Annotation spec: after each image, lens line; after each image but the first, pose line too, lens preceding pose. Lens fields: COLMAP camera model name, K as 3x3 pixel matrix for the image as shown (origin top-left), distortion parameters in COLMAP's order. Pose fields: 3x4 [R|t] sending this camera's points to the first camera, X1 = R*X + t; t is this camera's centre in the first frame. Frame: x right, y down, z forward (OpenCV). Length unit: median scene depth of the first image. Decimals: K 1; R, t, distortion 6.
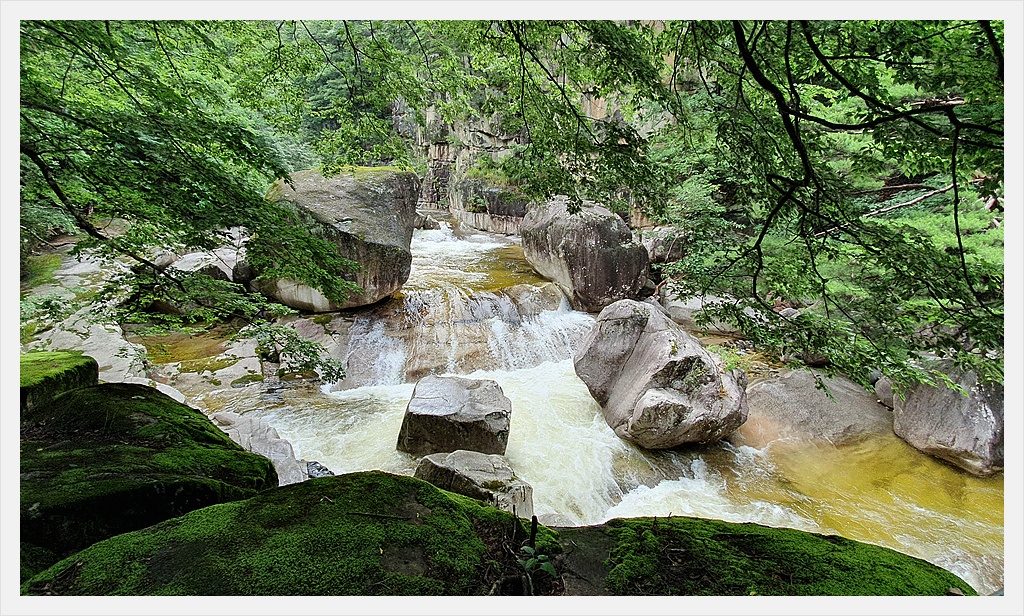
lens RADIAL K [[433.1, 0, 512.0], [0, 433.1, 308.0], [0, 0, 1]] dist [0.007148, -0.000095]
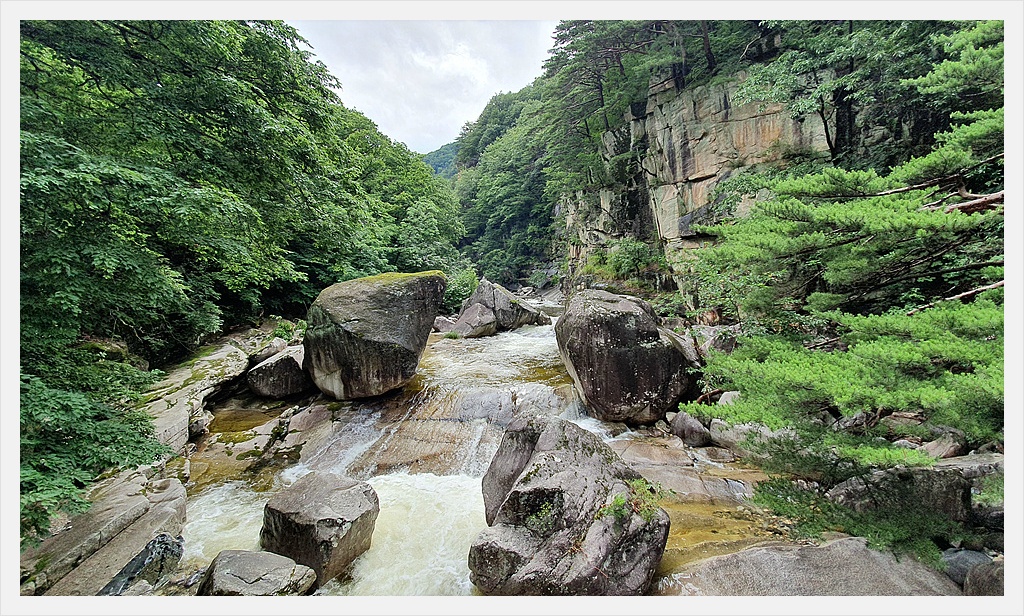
lens RADIAL K [[433.1, 0, 512.0], [0, 433.1, 308.0], [0, 0, 1]] dist [0.007148, -0.000095]
pose [[0.908514, -0.020437, -0.417355, 0.392739], [-0.068118, 0.978199, -0.196181, -0.029700], [0.412266, 0.206663, 0.887315, 0.112521]]
